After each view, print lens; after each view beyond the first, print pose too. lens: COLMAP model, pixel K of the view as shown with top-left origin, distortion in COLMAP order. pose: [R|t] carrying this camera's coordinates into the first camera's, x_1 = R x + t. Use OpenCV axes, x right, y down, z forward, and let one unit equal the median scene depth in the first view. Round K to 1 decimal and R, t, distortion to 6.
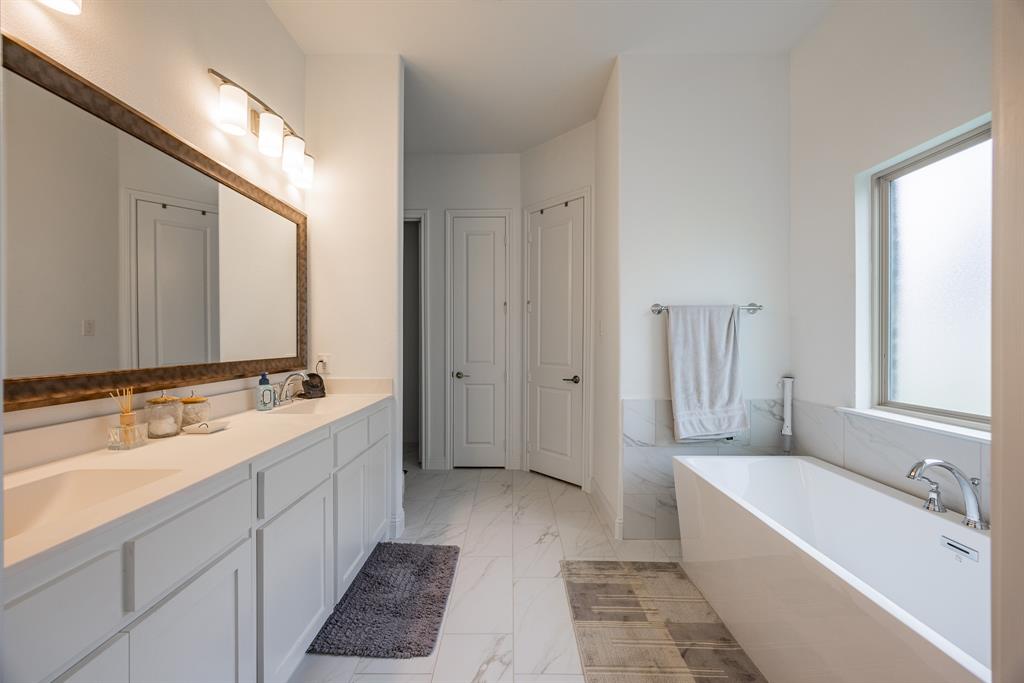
lens RADIAL K [[390.6, 0, 509.2], [0, 390.6, 342.1], [0, 0, 1]] dist [-0.002687, -0.000414]
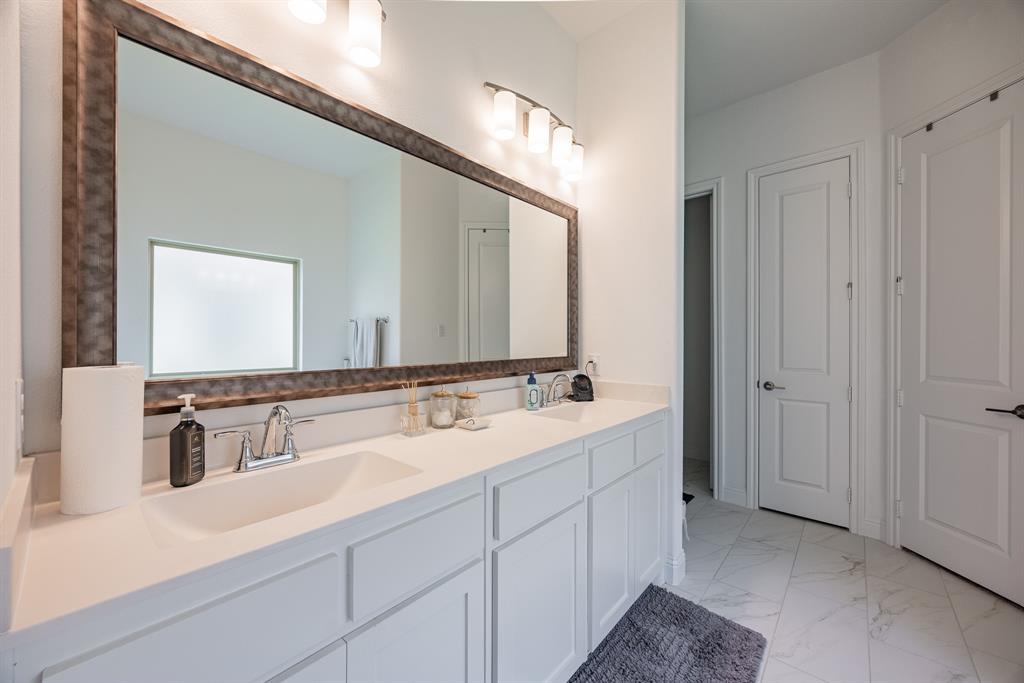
lens RADIAL K [[394.4, 0, 510.0], [0, 394.4, 339.6], [0, 0, 1]] dist [0.000082, 0.000007]
pose [[0.756060, -0.000567, -0.654502, -0.013551], [-0.002850, 0.999987, -0.004159, 0.000607], [0.654496, 0.005010, 0.756049, 0.186984]]
